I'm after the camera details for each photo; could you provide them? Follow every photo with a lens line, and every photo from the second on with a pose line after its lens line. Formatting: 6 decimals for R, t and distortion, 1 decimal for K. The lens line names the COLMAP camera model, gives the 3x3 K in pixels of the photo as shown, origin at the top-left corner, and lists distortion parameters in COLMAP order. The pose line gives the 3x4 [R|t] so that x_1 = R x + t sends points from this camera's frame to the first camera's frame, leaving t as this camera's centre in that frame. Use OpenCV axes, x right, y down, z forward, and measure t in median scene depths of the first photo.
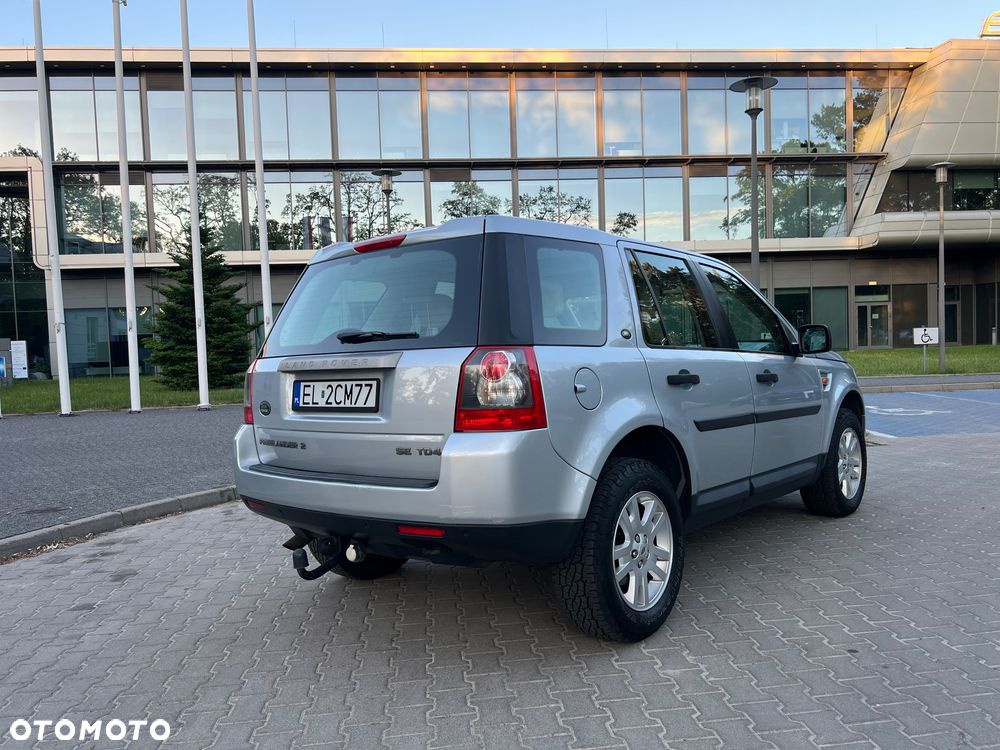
lens RADIAL K [[767.6, 0, 497.9], [0, 767.6, 379.3], [0, 0, 1]] dist [0.052259, -0.066563]
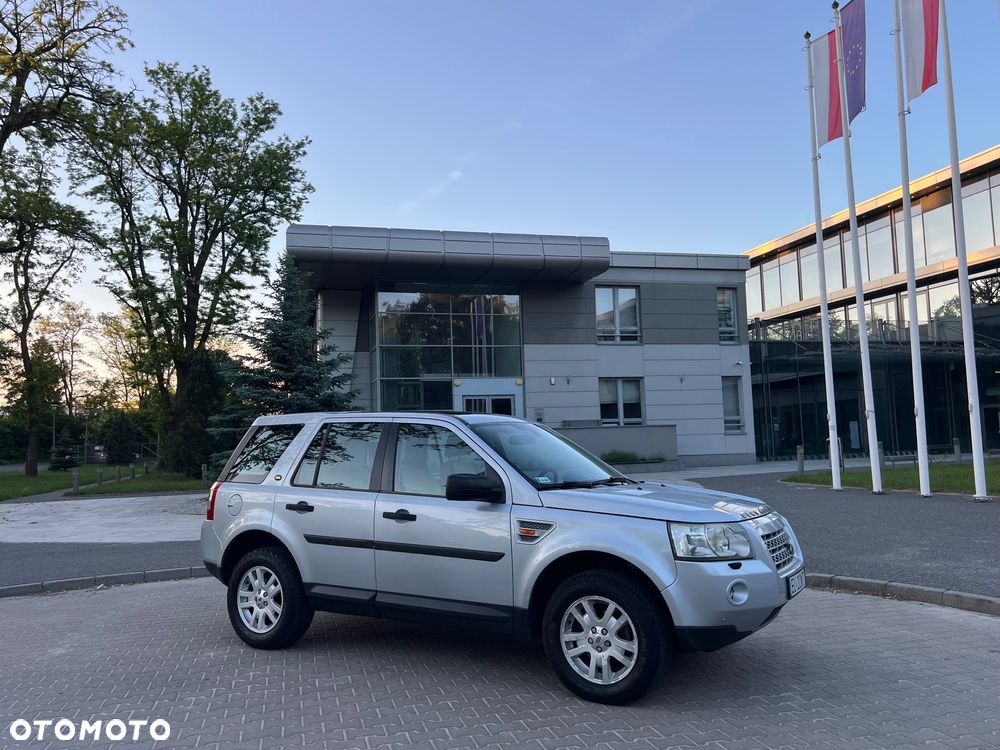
lens RADIAL K [[767.4, 0, 496.2], [0, 767.4, 375.7], [0, 0, 1]] dist [0.055832, -0.071148]
pose [[0.173933, -0.055216, -0.983208, 0.183215], [-0.020288, 0.998014, -0.059637, -0.018039], [0.984549, 0.030320, 0.172467, 0.105815]]
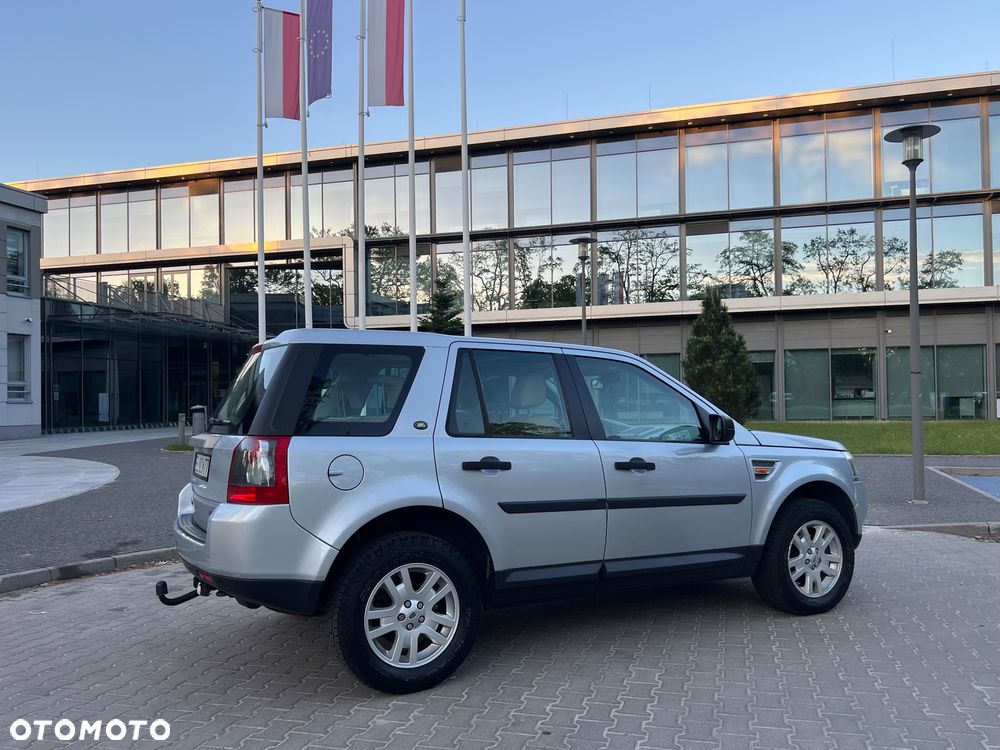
lens RADIAL K [[765.4, 0, 500.9], [0, 765.4, 387.9], [0, 0, 1]] dist [0.047448, -0.056520]
pose [[0.929328, 0.017451, -0.368843, 0.063330], [-0.036757, 0.998293, -0.045381, -0.006074], [0.367422, 0.055731, 0.928383, -0.003216]]
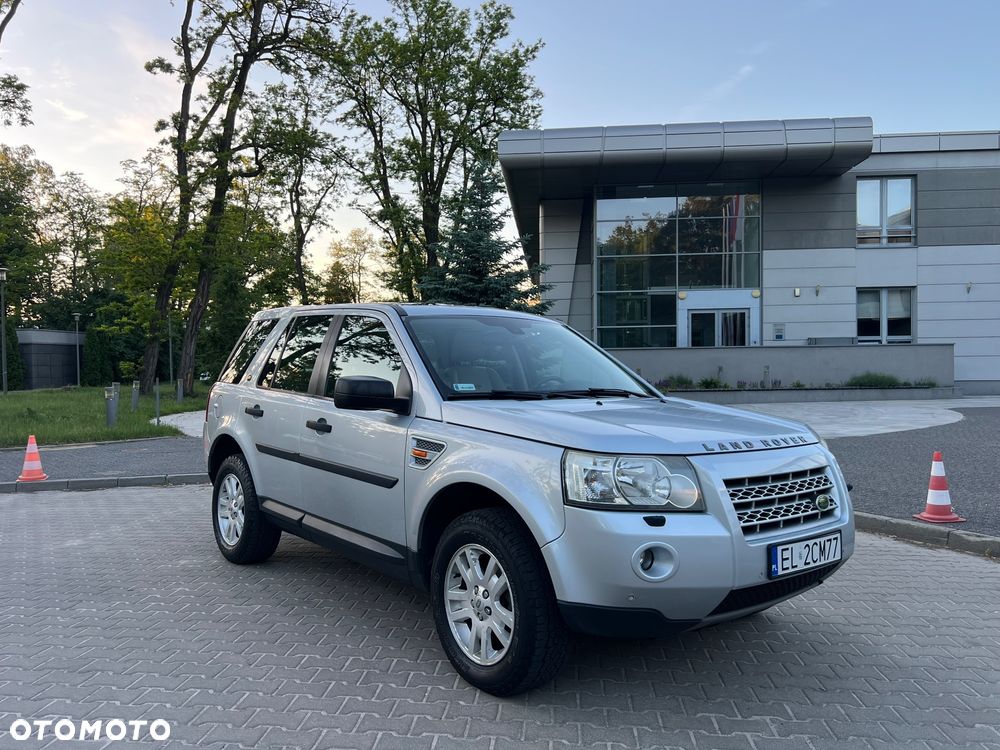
lens RADIAL K [[774.7, 0, 500.0], [0, 774.7, 375.0], [0, 0, 1]] dist [0.049451, -0.058140]
pose [[-0.166270, 0.046325, -0.984992, 0.150215], [-0.029692, 0.998208, 0.051959, -0.014886], [0.985633, 0.037886, -0.164596, 0.159444]]
